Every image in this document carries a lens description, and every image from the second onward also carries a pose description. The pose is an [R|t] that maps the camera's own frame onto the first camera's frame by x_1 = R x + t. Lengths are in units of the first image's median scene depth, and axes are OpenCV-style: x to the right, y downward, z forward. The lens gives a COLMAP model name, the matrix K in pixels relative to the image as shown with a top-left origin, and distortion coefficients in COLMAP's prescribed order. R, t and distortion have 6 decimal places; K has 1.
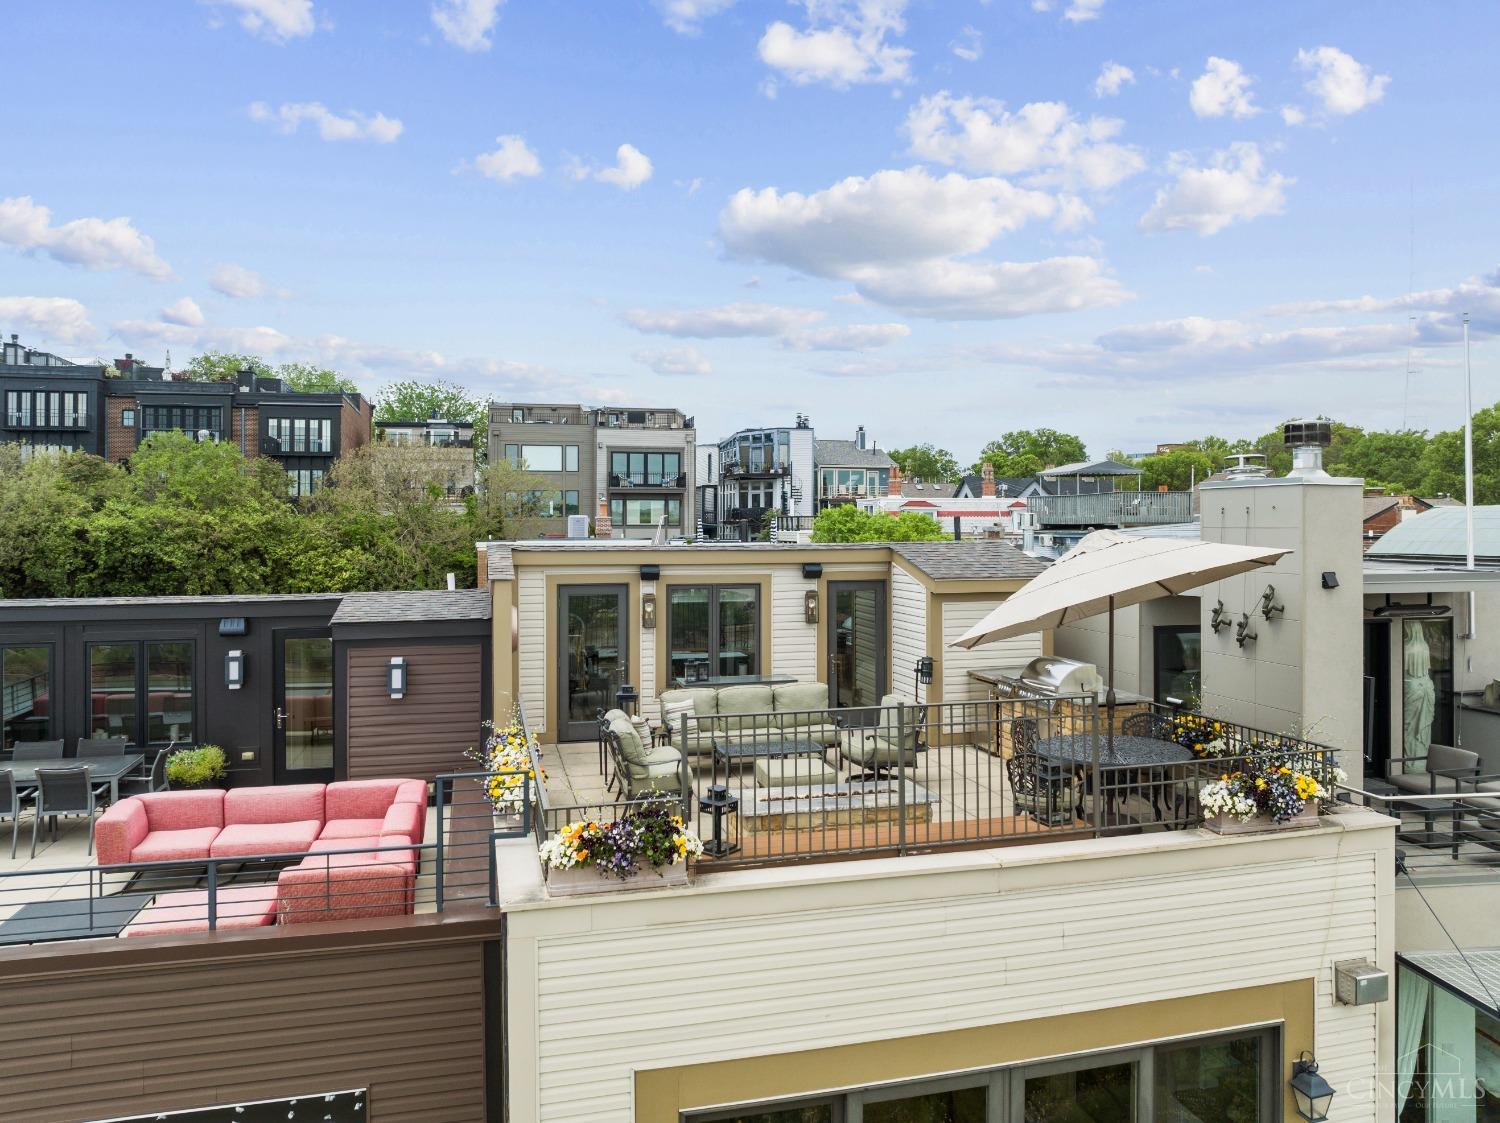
lens RADIAL K [[1057.3, 0, 750.6], [0, 1057.3, 548.8], [0, 0, 1]] dist [-0.038329, 0.000648]
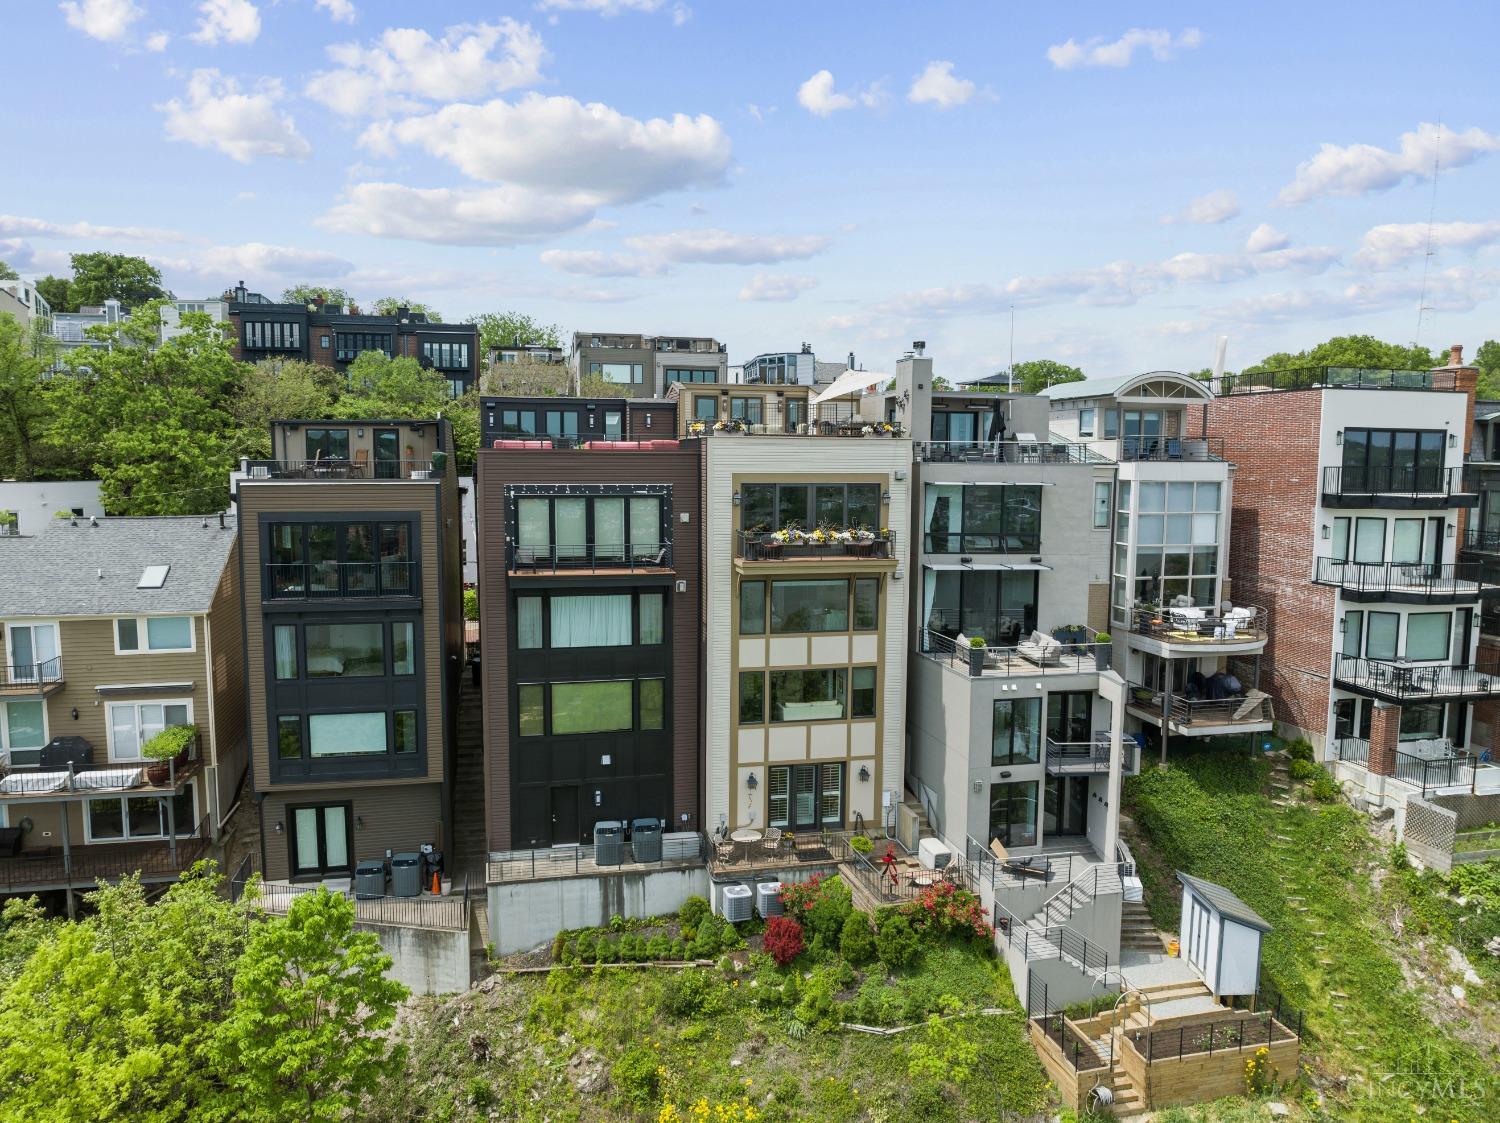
lens RADIAL K [[1057.3, 0, 753.9], [0, 1057.3, 570.0], [0, 0, 1]] dist [-0.038329, 0.000648]
pose [[0.999803, 0.011325, -0.016276, 0.008198], [-0.009928, 0.996460, 0.083486, 0.056755], [0.017164, -0.083308, 0.996376, -0.418534]]
